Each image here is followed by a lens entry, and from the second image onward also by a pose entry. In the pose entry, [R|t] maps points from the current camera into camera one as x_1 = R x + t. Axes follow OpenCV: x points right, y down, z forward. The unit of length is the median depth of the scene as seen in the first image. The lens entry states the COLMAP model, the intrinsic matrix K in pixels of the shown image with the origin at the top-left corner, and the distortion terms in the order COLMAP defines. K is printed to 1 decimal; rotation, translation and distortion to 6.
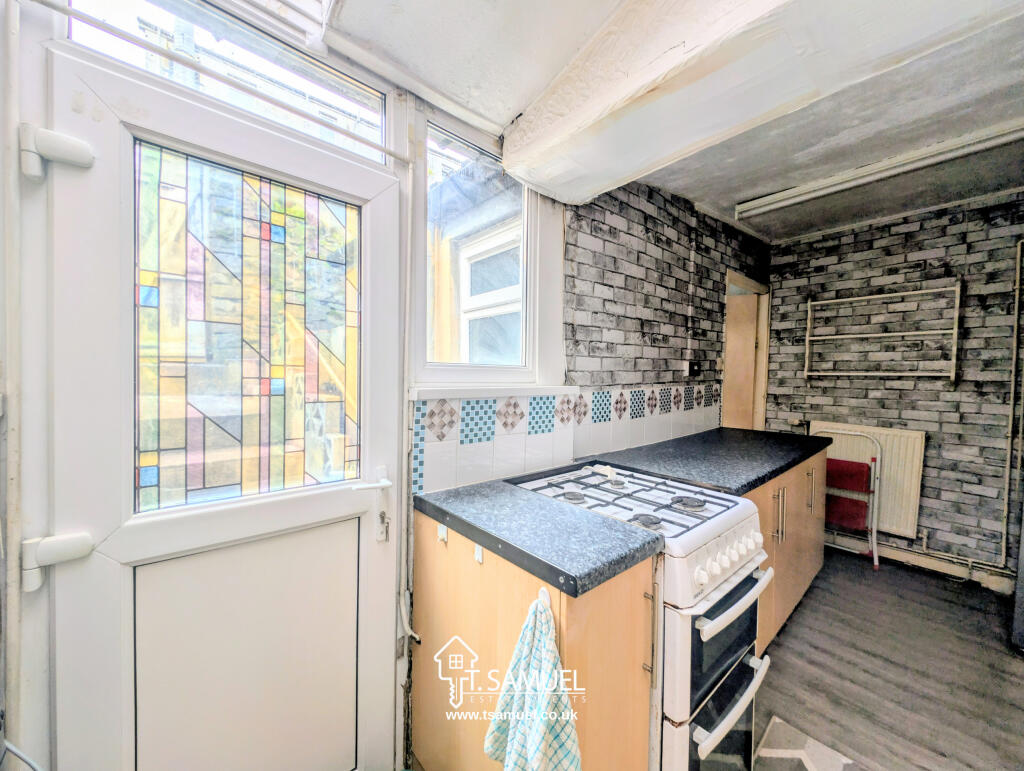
lens RADIAL K [[368.4, 0, 508.1], [0, 368.4, 386.2], [0, 0, 1]] dist [0.002601, -0.000093]
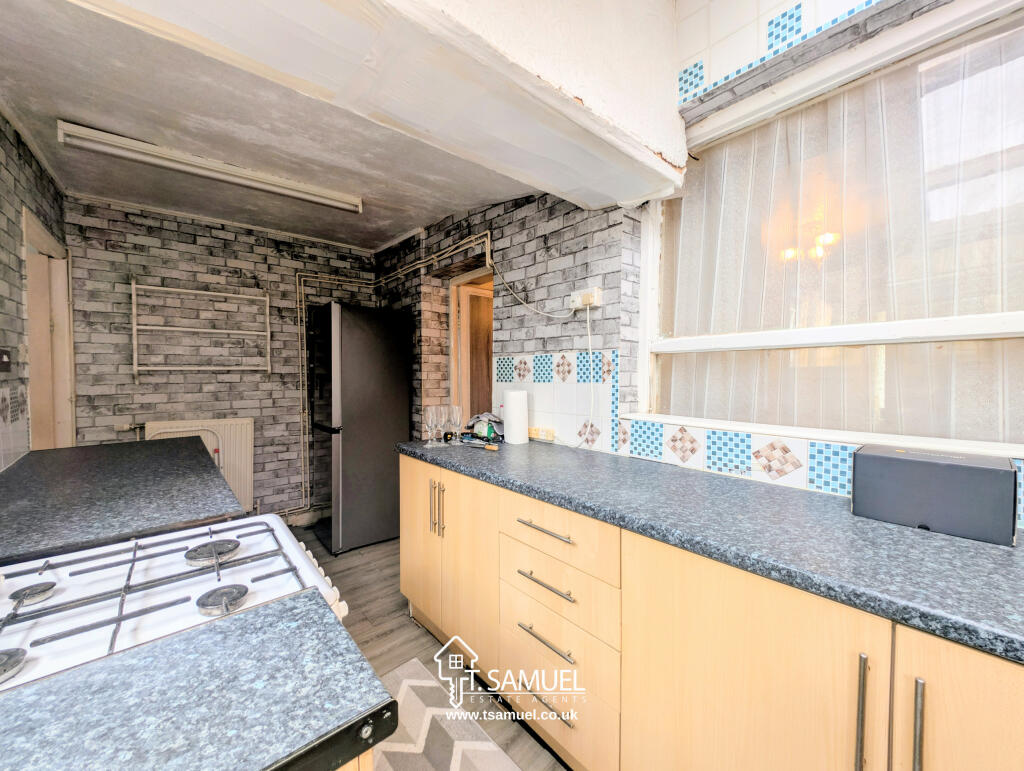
lens RADIAL K [[404.0, 0, 487.2], [0, 404.0, 388.8], [0, 0, 1]] dist [-0.012069, -0.000101]
pose [[0.017029, -0.053040, 0.998447, -0.128239], [0.036981, 0.997942, 0.052383, -0.007143], [-0.999171, 0.036031, 0.018956, 0.231964]]
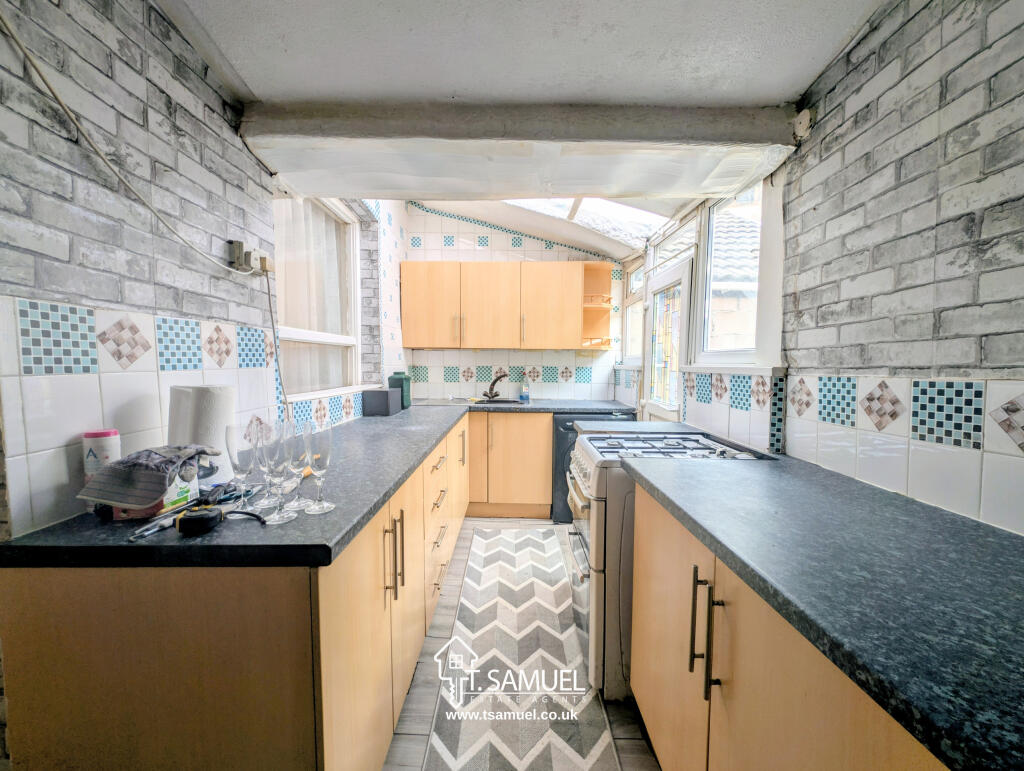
lens RADIAL K [[368.4, 0, 511.7], [0, 368.4, 384.0], [0, 0, 1]] dist [0.002601, -0.000093]
pose [[-0.635568, 0.028294, -0.771526, 0.827264], [-0.036343, 0.997124, 0.066506, 0.002872], [0.771189, 0.070308, -0.632712, 0.705568]]
